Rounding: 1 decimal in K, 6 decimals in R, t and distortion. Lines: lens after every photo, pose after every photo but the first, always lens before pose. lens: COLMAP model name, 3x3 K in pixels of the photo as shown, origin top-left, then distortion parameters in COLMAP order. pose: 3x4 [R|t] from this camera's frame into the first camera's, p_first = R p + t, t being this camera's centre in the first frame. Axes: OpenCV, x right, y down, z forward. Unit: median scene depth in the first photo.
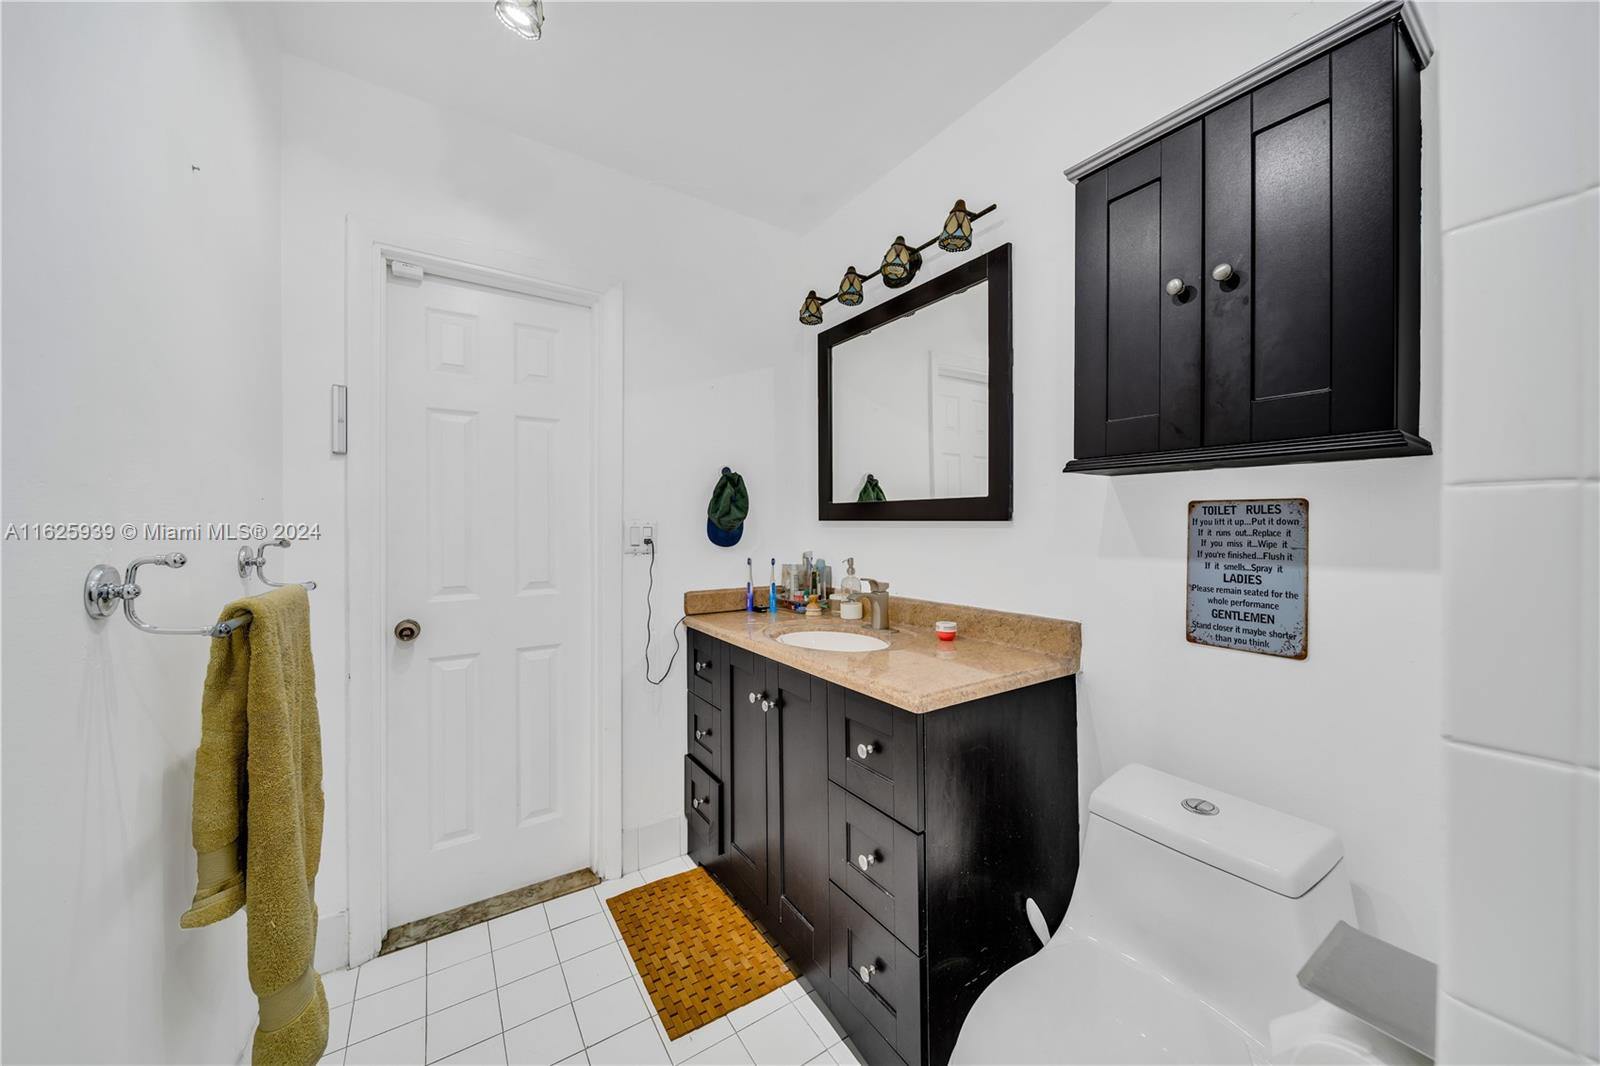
lens RADIAL K [[571.1, 0, 802.7], [0, 571.1, 530.4], [0, 0, 1]] dist [-0.004660, -0.000378]
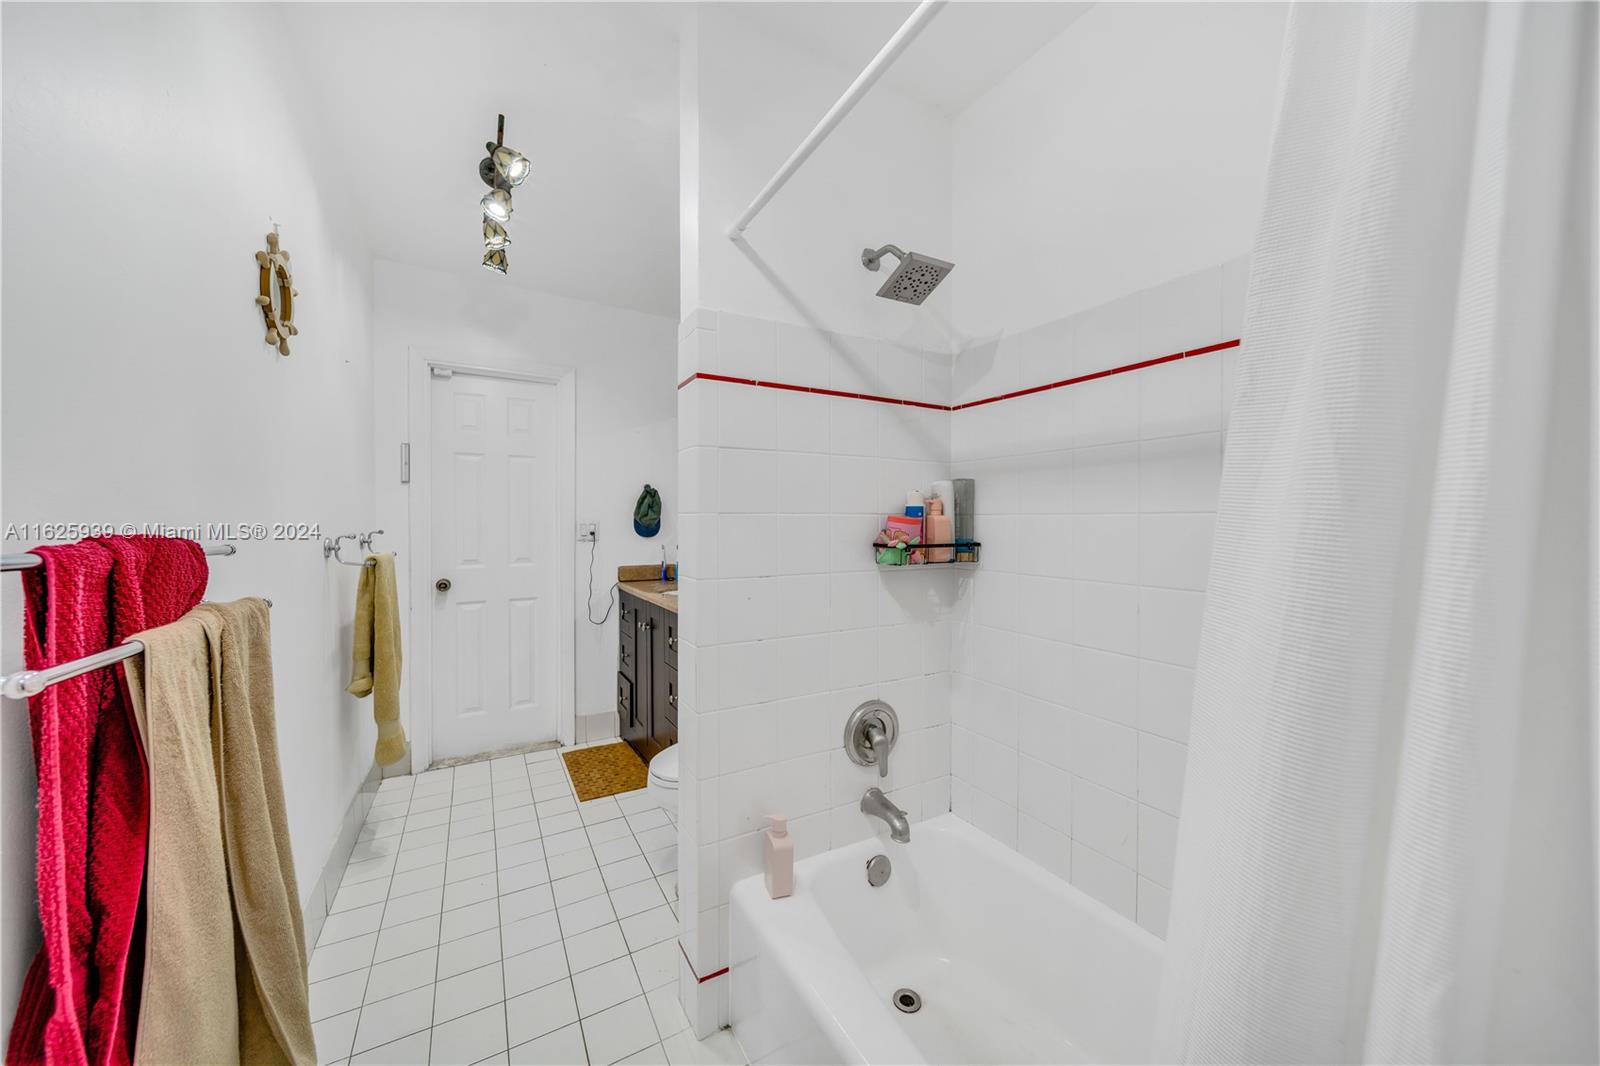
lens RADIAL K [[571.1, 0, 800.6], [0, 571.1, 532.6], [0, 0, 1]] dist [-0.004660, -0.000378]
pose [[0.998507, 0.001985, -0.054584, 0.443190], [-0.001611, 0.999975, 0.006905, 0.006610], [0.054597, -0.006806, 0.998485, -0.611501]]
